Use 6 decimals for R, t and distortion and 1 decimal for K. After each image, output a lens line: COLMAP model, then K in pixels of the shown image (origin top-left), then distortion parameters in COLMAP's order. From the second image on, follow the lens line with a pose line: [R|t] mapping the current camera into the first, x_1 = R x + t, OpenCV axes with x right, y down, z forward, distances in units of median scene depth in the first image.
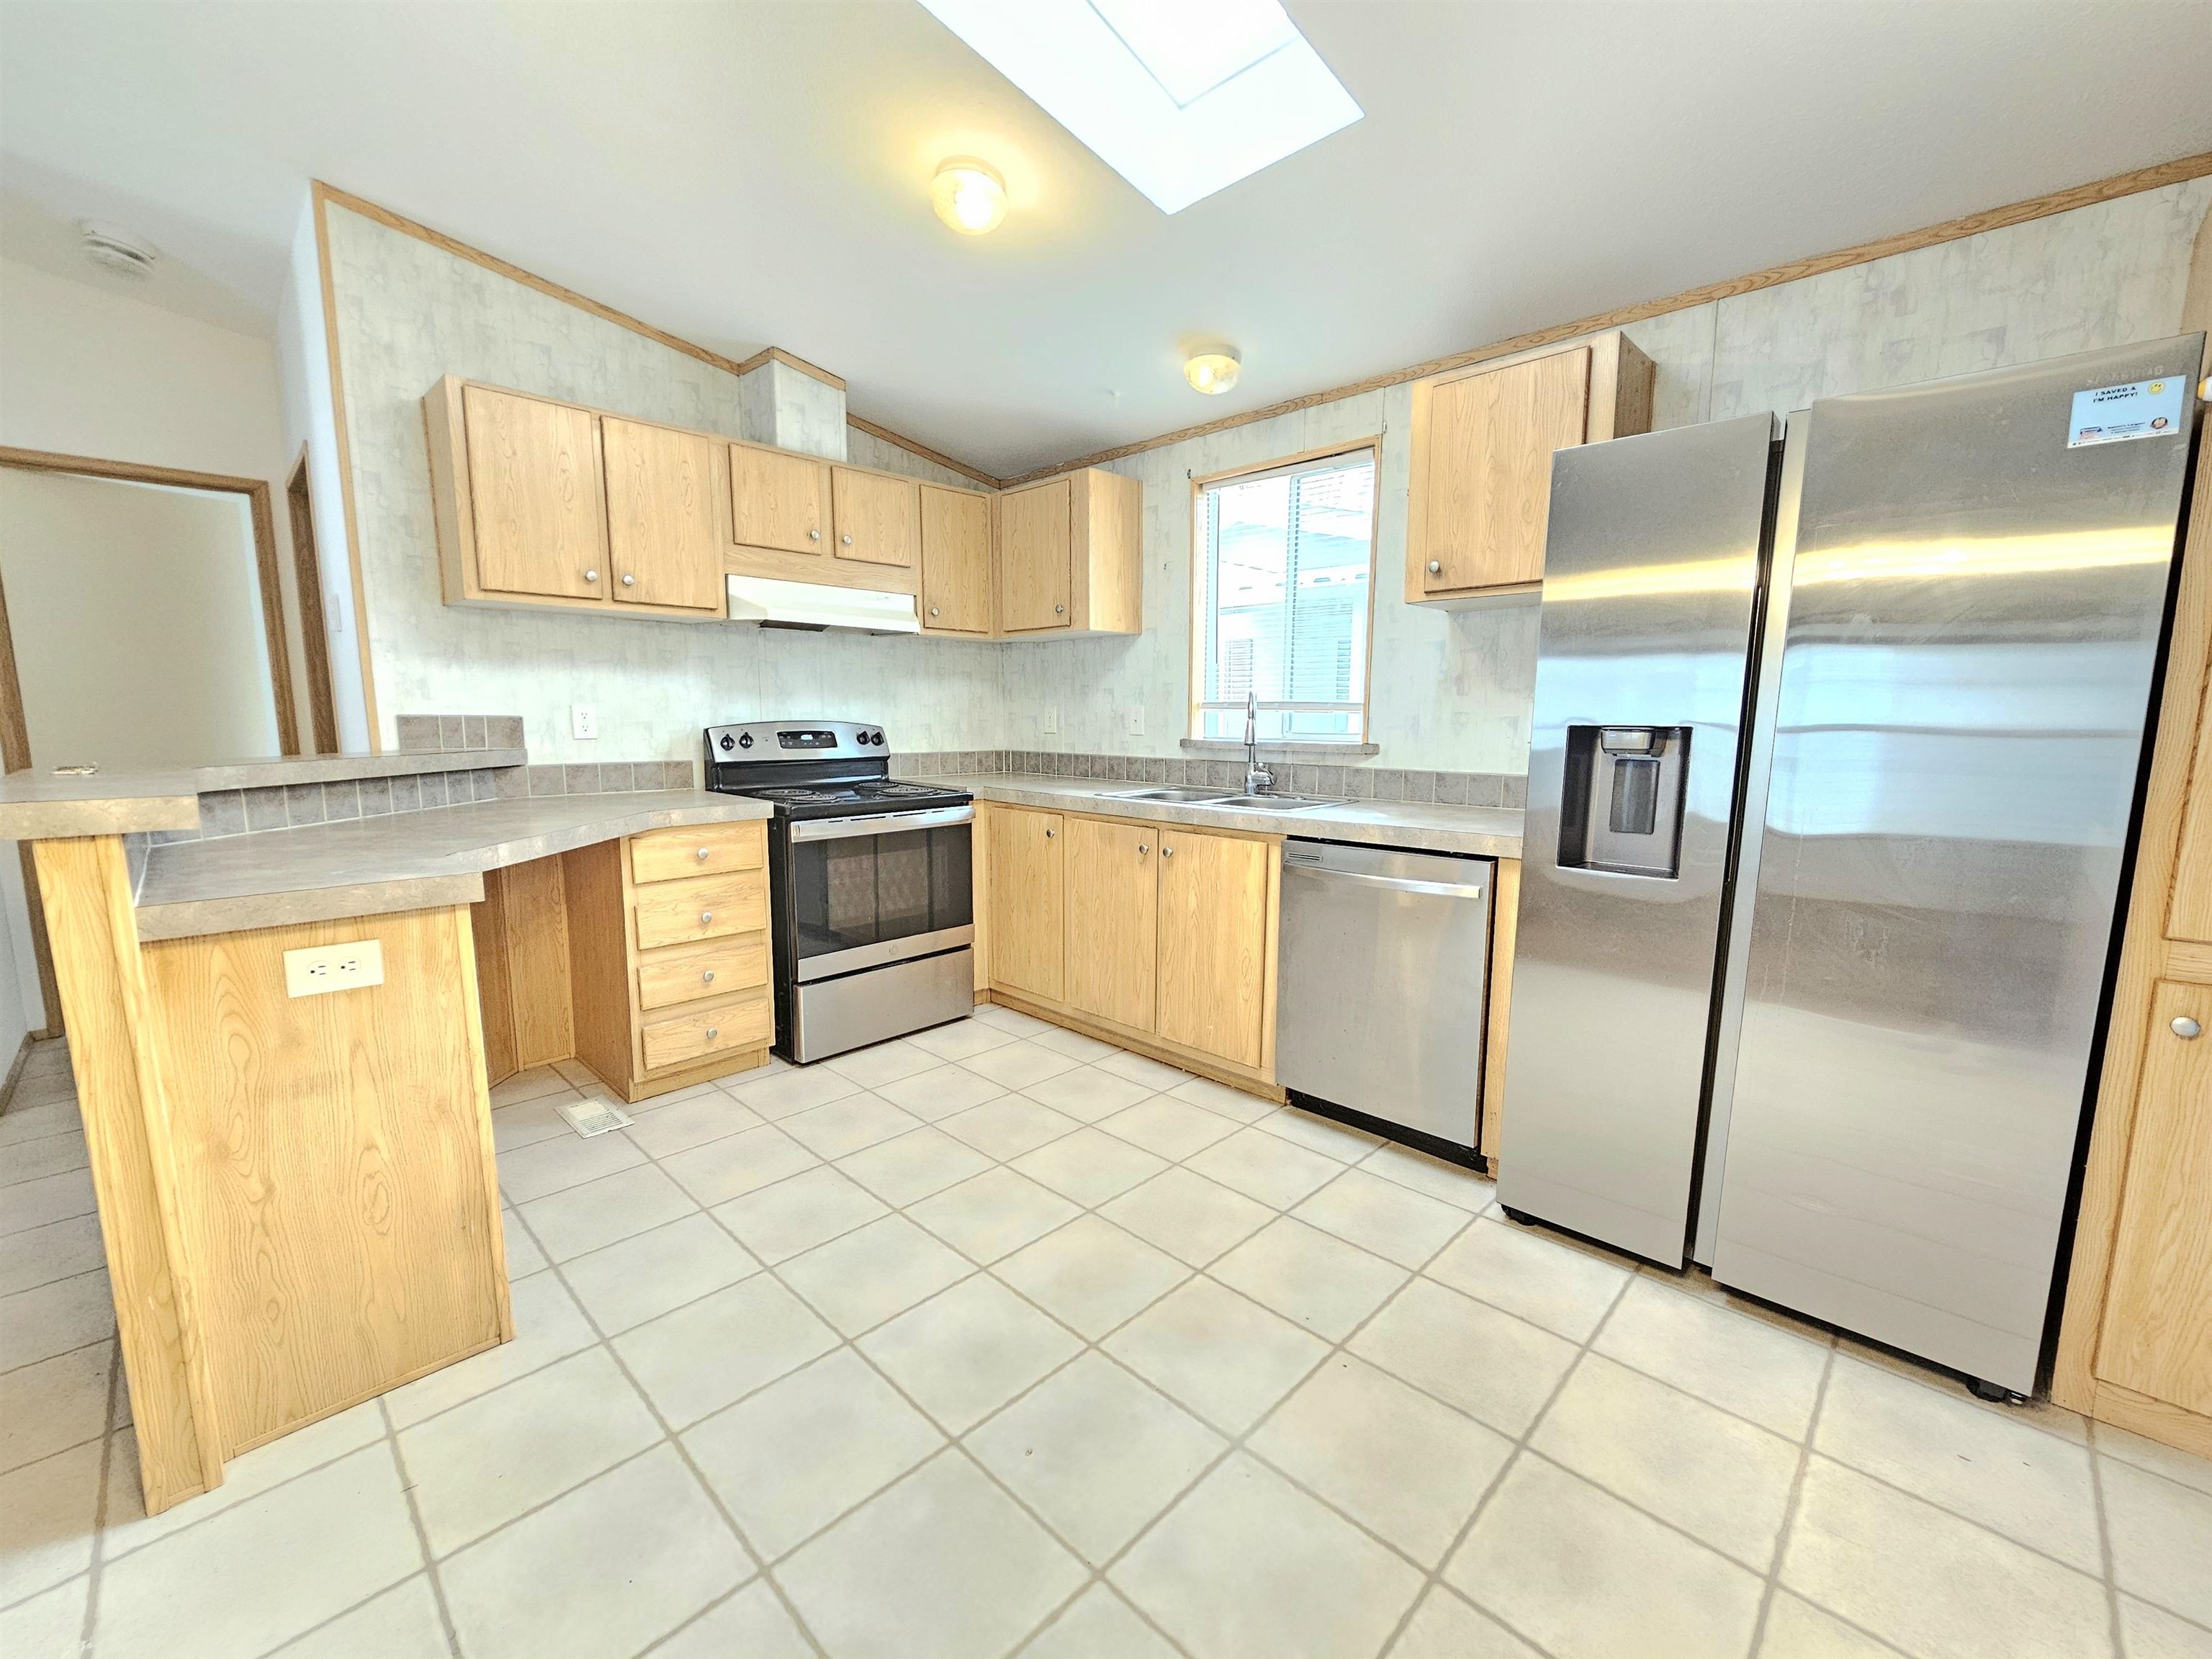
lens RADIAL K [[903.0, 0, 1106.3], [0, 903.0, 836.9], [0, 0, 1]] dist [-0.006753, -0.000397]
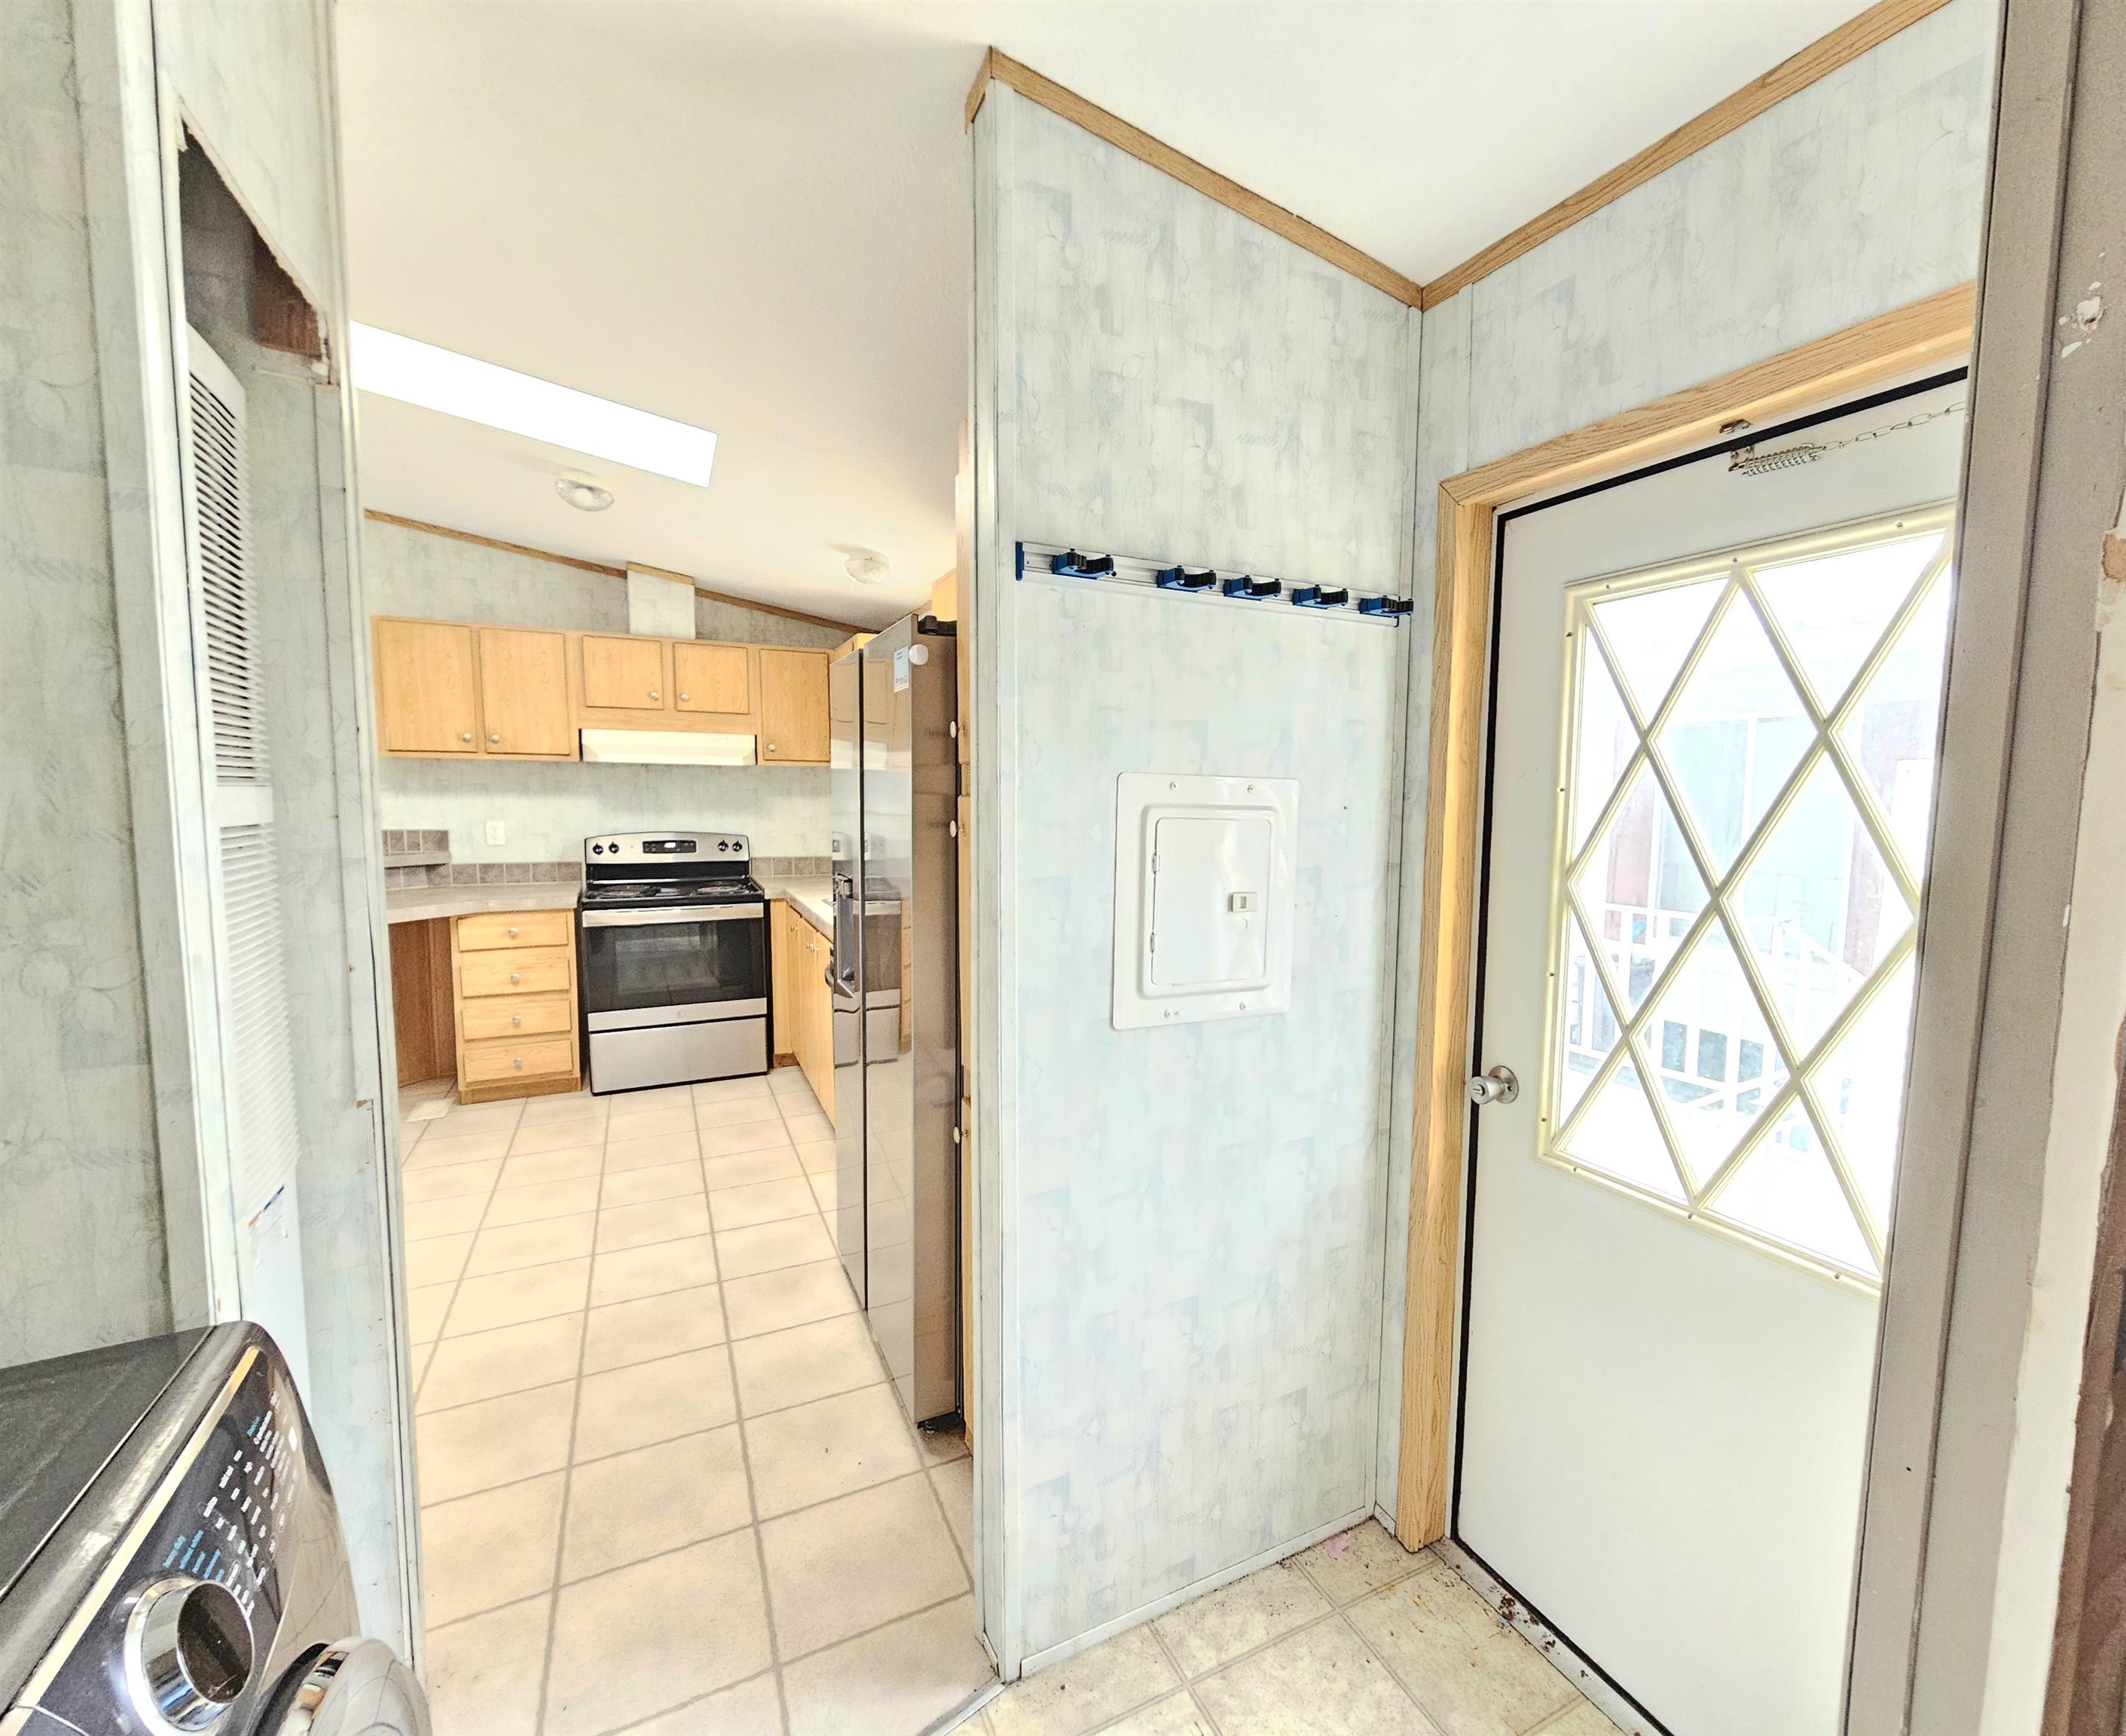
lens RADIAL K [[956.4, 0, 1153.4], [0, 956.4, 865.8], [0, 0, 1]] dist [0.002631, 0.000026]
pose [[0.953793, 0.031702, -0.298789, 0.864427], [-0.048716, 0.997577, -0.049667, -0.053340], [0.296490, 0.061928, 0.953026, -0.121576]]
